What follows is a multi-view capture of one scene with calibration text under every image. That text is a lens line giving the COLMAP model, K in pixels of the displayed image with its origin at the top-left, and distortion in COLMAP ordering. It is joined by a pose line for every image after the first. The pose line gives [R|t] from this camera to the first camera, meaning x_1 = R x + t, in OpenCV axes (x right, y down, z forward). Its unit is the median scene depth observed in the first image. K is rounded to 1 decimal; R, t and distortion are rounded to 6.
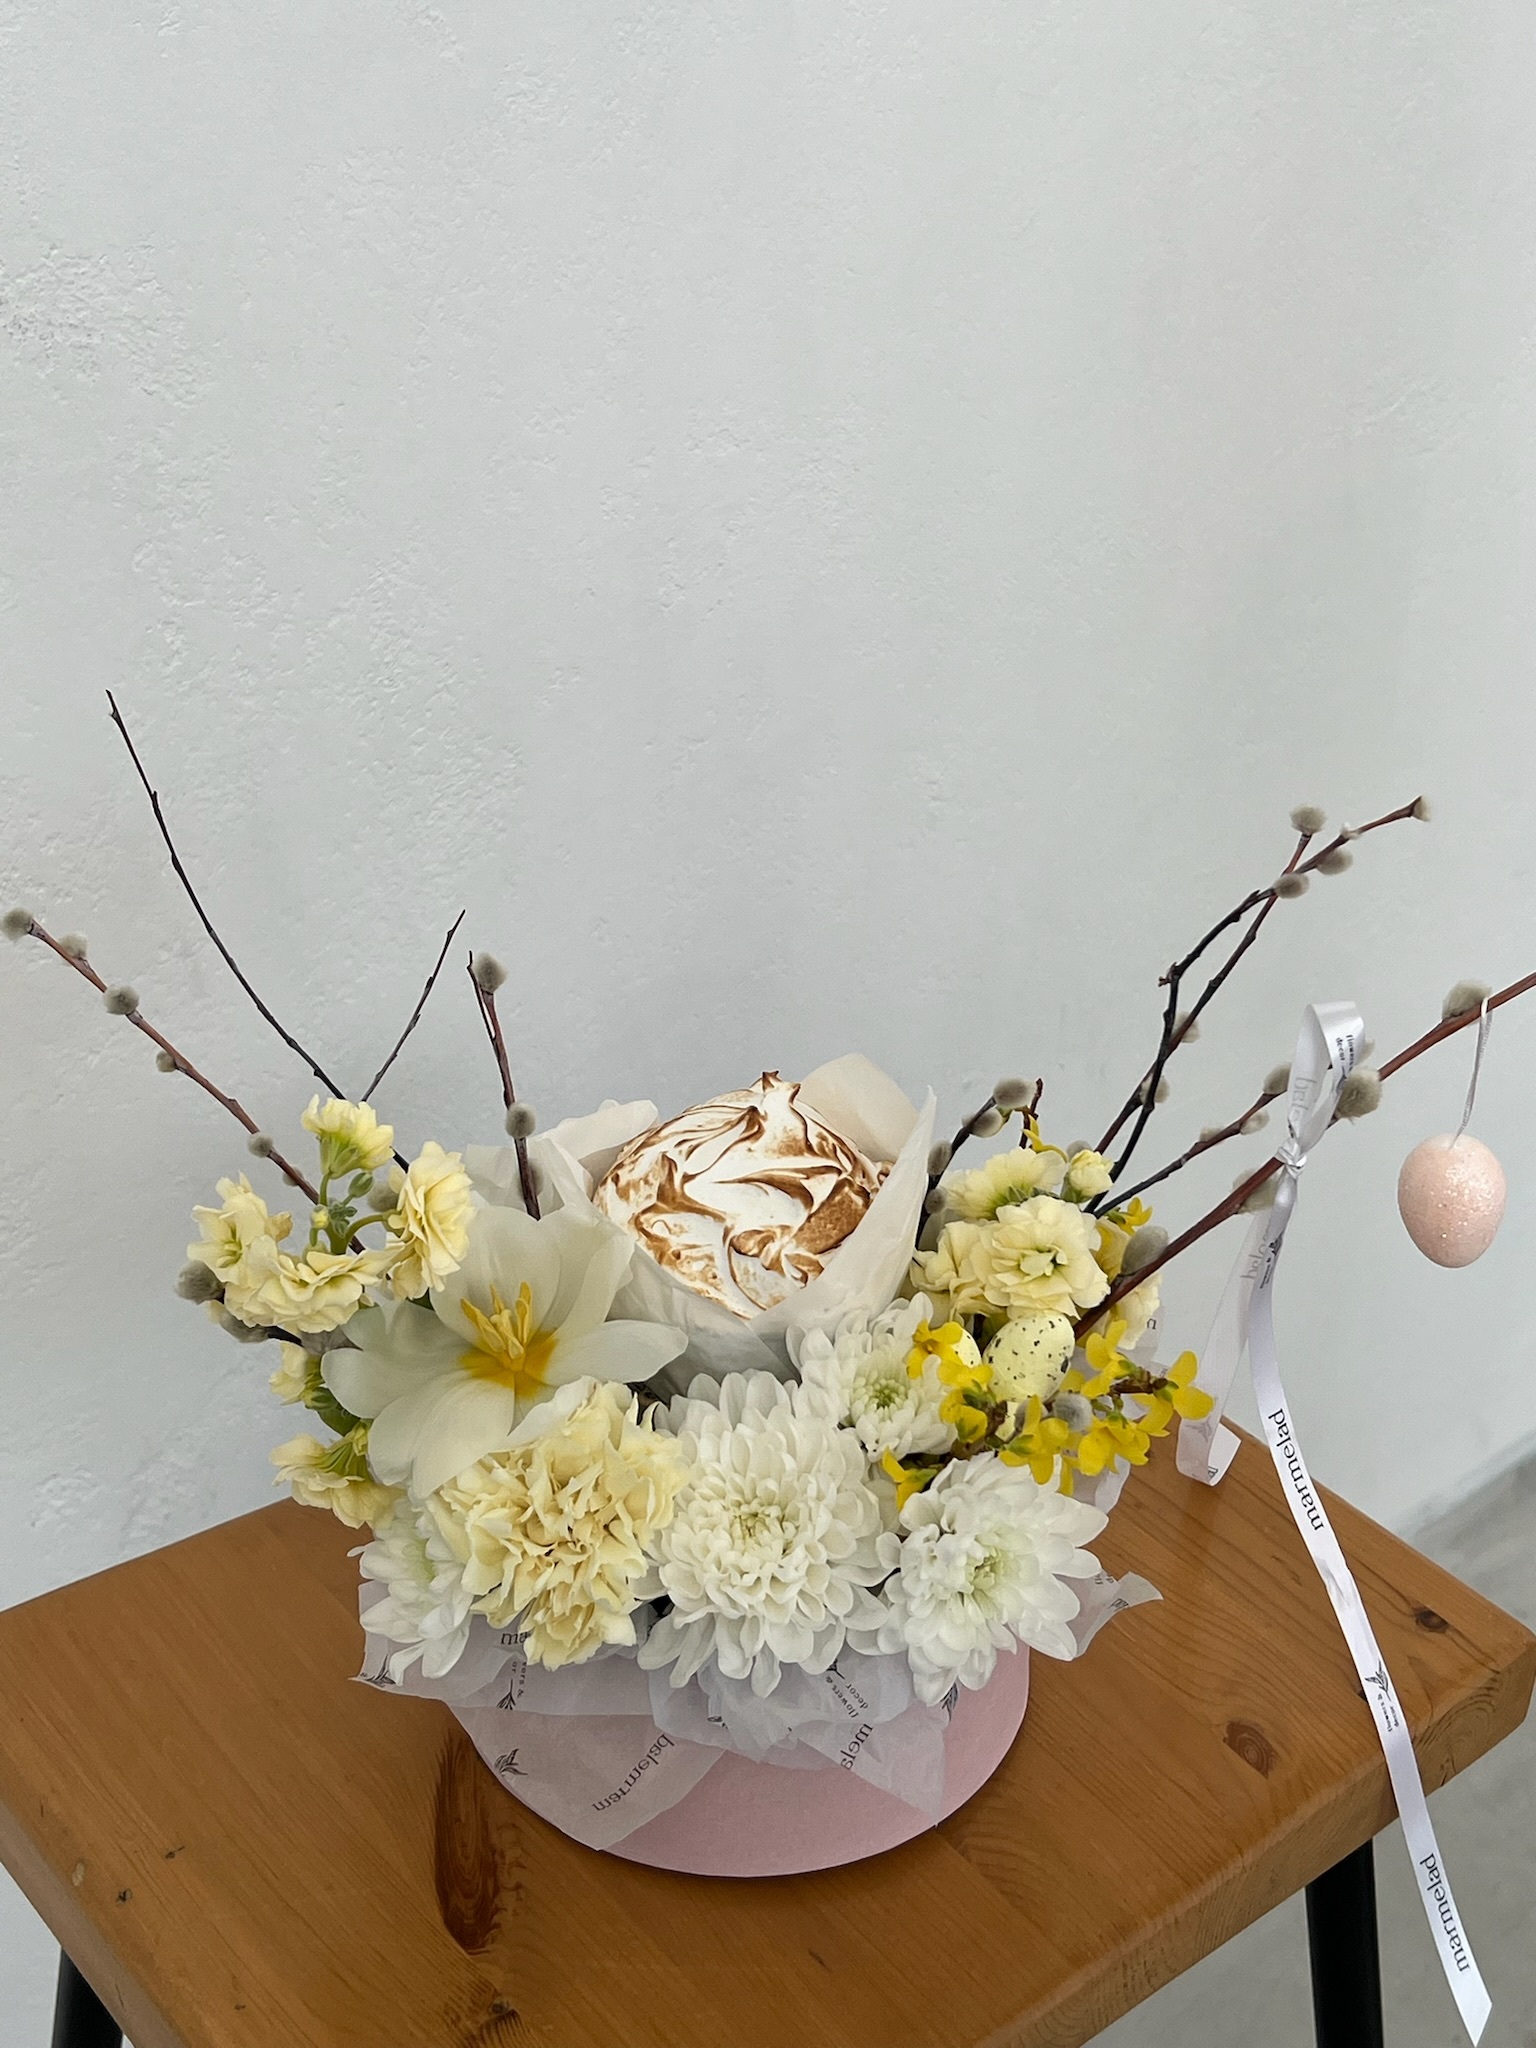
lens RADIAL K [[2693.1, 0, 742.0], [0, 2693.1, 1018.8], [0, 0, 1]] dist [0.204648, -0.759218]
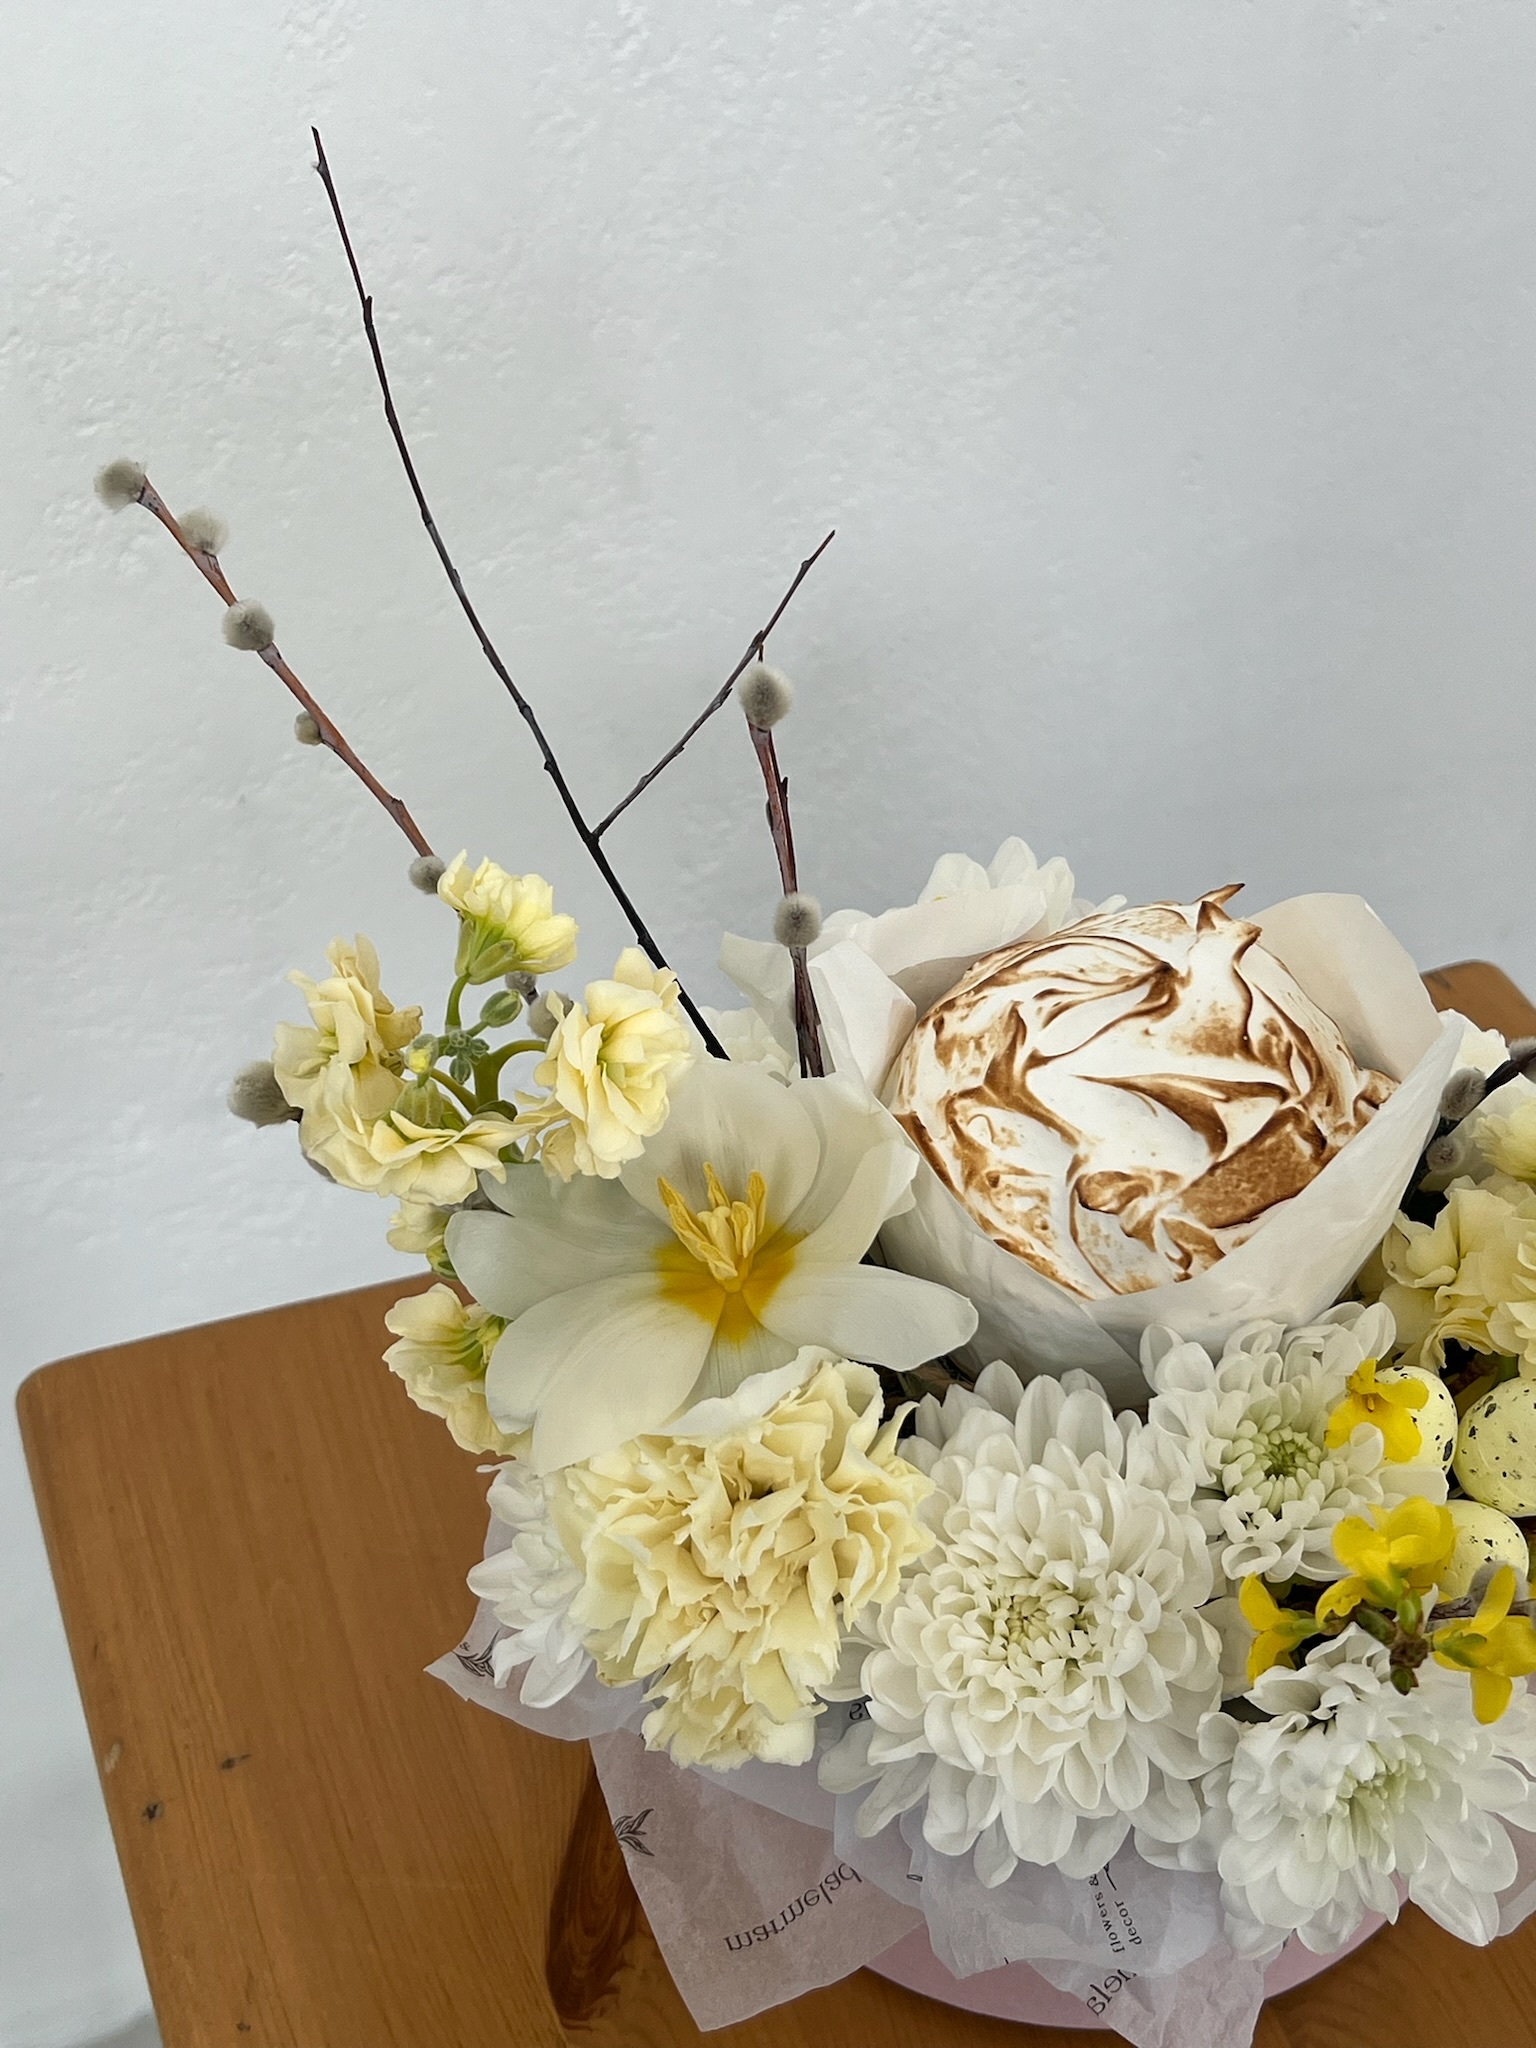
lens RADIAL K [[2713.4, 0, 752.8], [0, 2713.4, 1019.7], [0, 0, 1]] dist [0.193160, -0.666224]
pose [[0.953247, 0.200173, -0.226385, 0.057842], [-0.142926, 0.958705, 0.245880, -0.095636], [0.266255, -0.202029, 0.942493, 0.379489]]
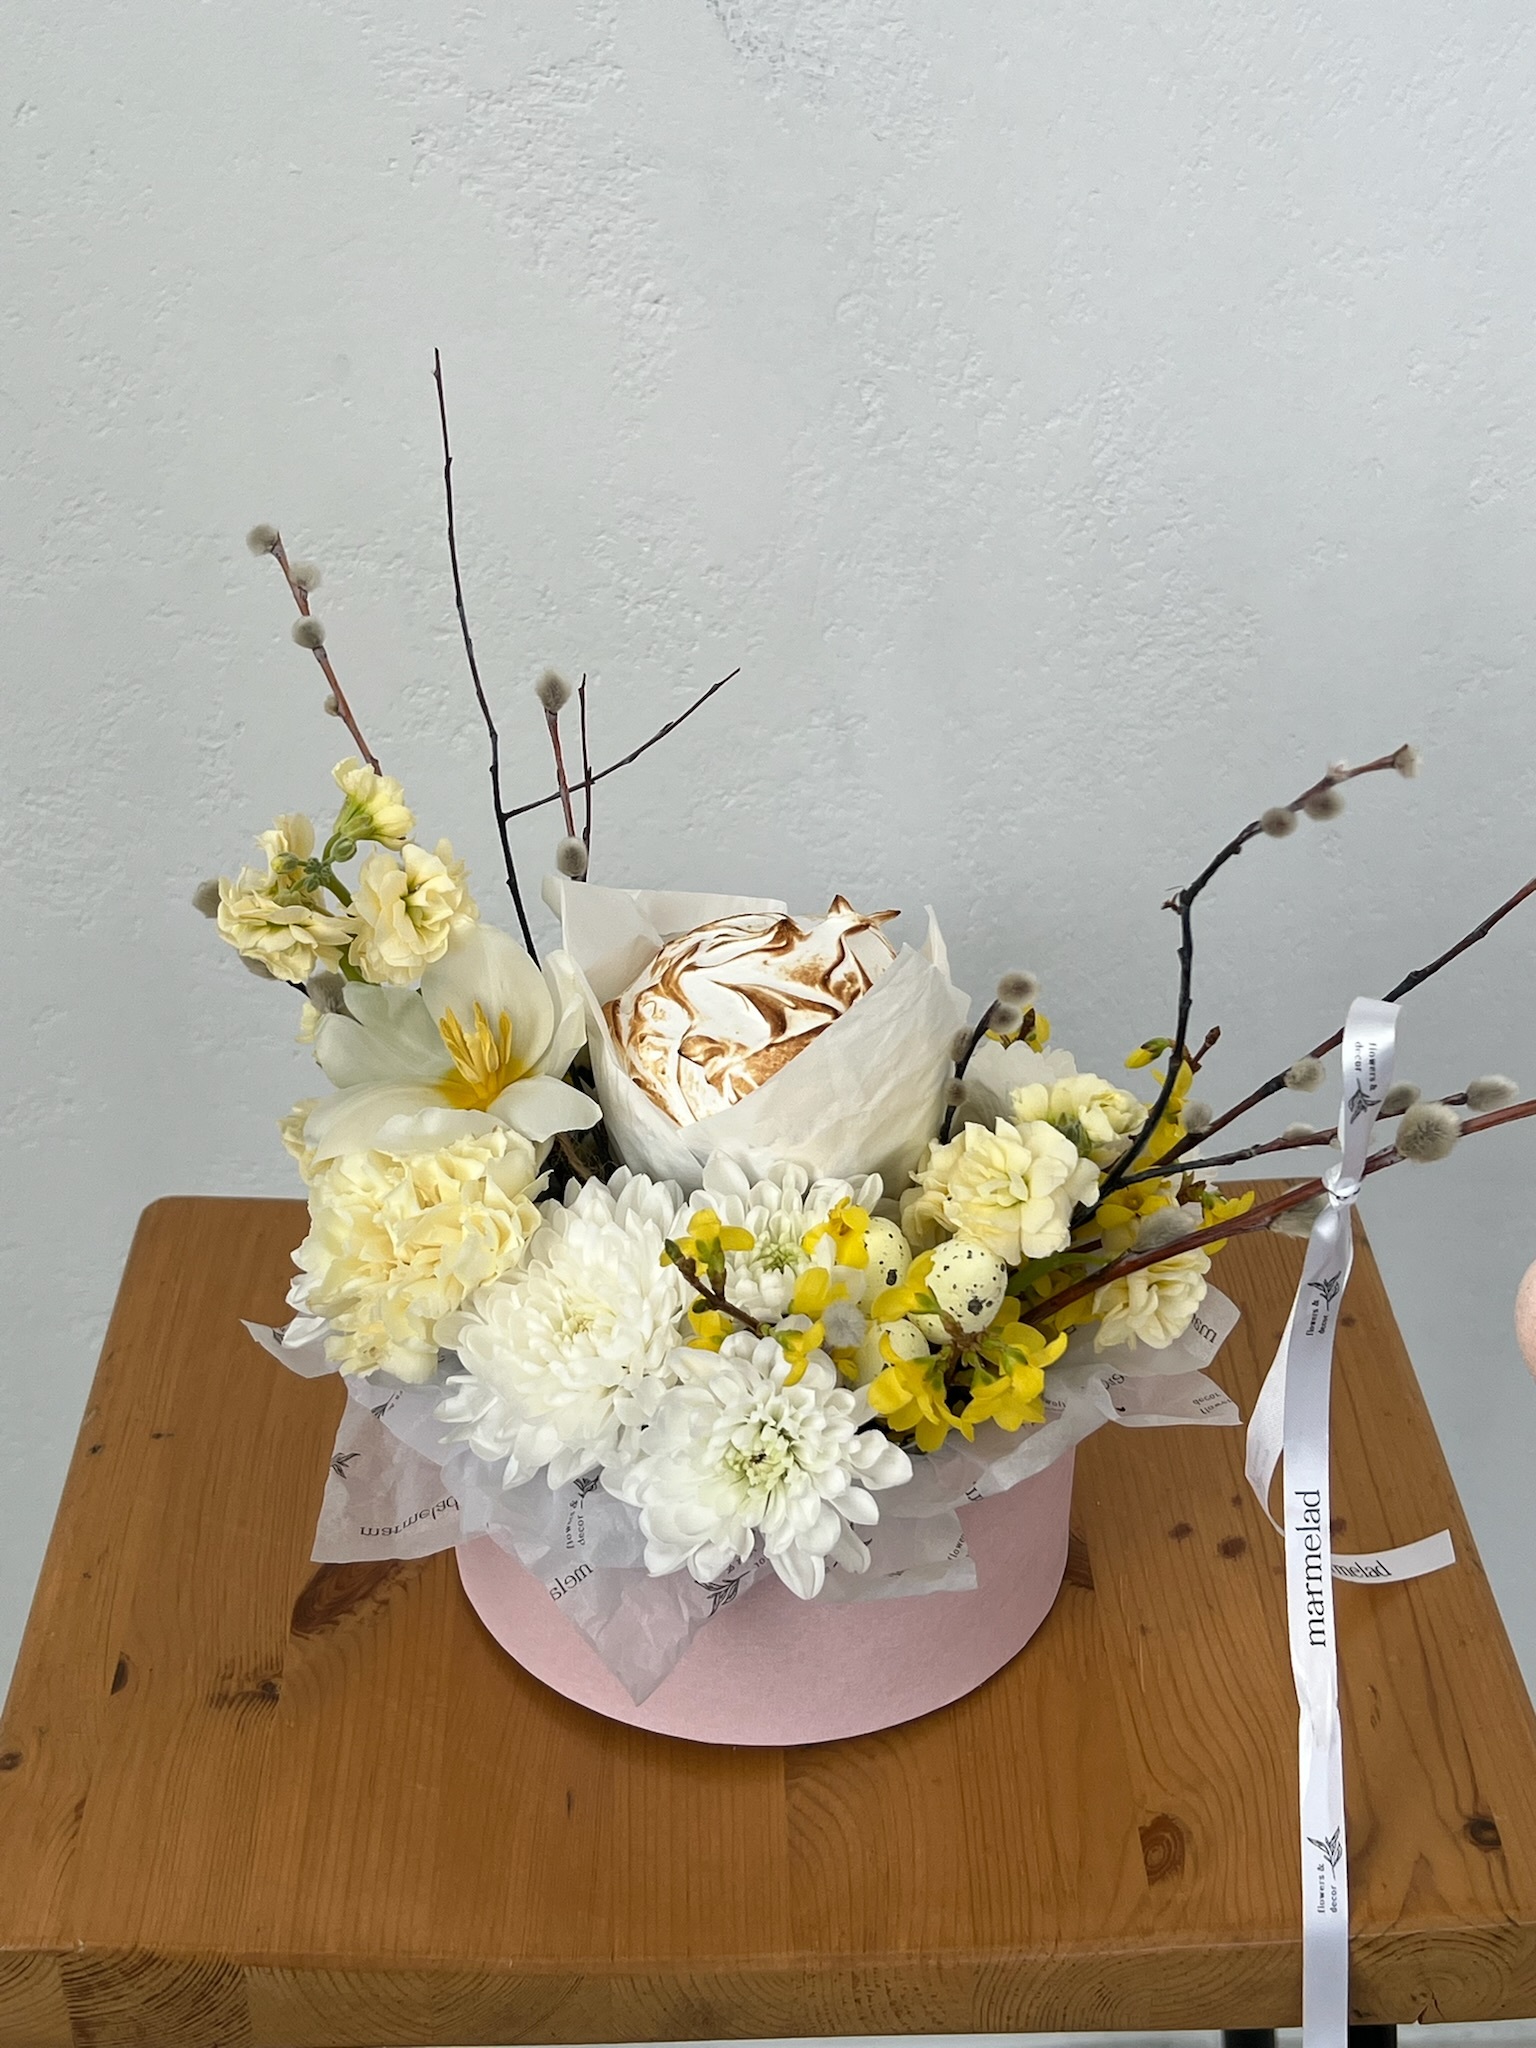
lens RADIAL K [[2713.4, 0, 752.8], [0, 2713.4, 1019.7], [0, 0, 1]] dist [0.193160, -0.666224]
pose [[0.799783, 0.315784, -0.510517, 0.474481], [-0.303522, 0.946461, 0.109939, -0.032924], [0.517901, 0.067026, 0.852811, 0.209903]]
